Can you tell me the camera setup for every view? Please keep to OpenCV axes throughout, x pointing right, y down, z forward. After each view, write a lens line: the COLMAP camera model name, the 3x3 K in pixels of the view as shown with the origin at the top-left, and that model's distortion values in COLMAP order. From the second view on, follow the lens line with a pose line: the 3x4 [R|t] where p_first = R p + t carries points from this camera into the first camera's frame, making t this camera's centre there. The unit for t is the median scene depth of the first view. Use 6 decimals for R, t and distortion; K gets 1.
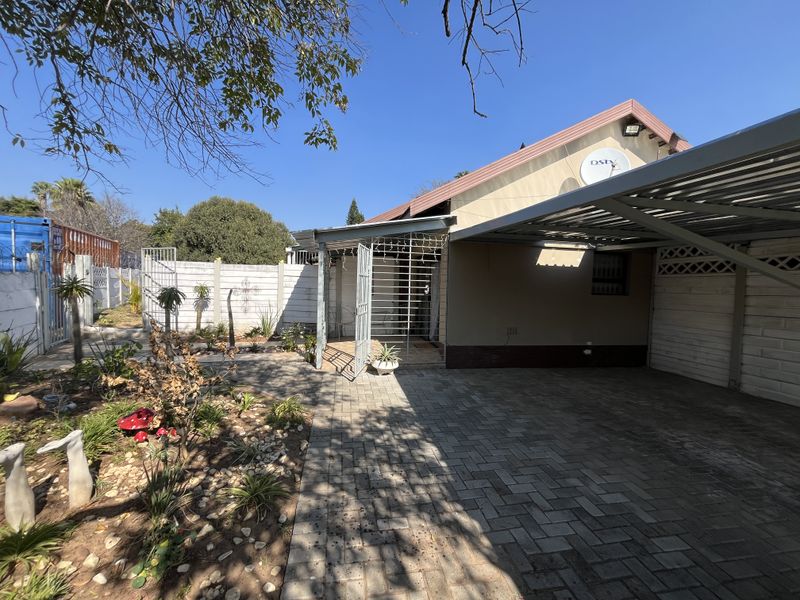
lens RADIAL K [[324.4, 0, 397.3], [0, 324.4, 299.9], [0, 0, 1]] dist [-0.003798, 0.000378]
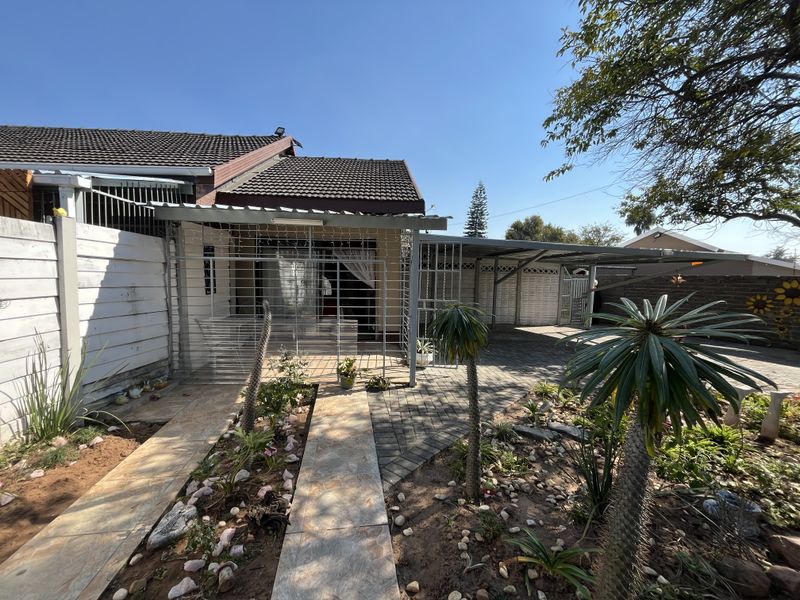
lens RADIAL K [[324.4, 0, 399.7], [0, 324.4, 298.5], [0, 0, 1]] dist [-0.003798, 0.000378]
pose [[0.100958, -0.093194, 0.990516, -1.334604], [0.030071, 0.995434, 0.090591, -0.100307], [-0.994436, 0.020640, 0.103299, 1.233075]]
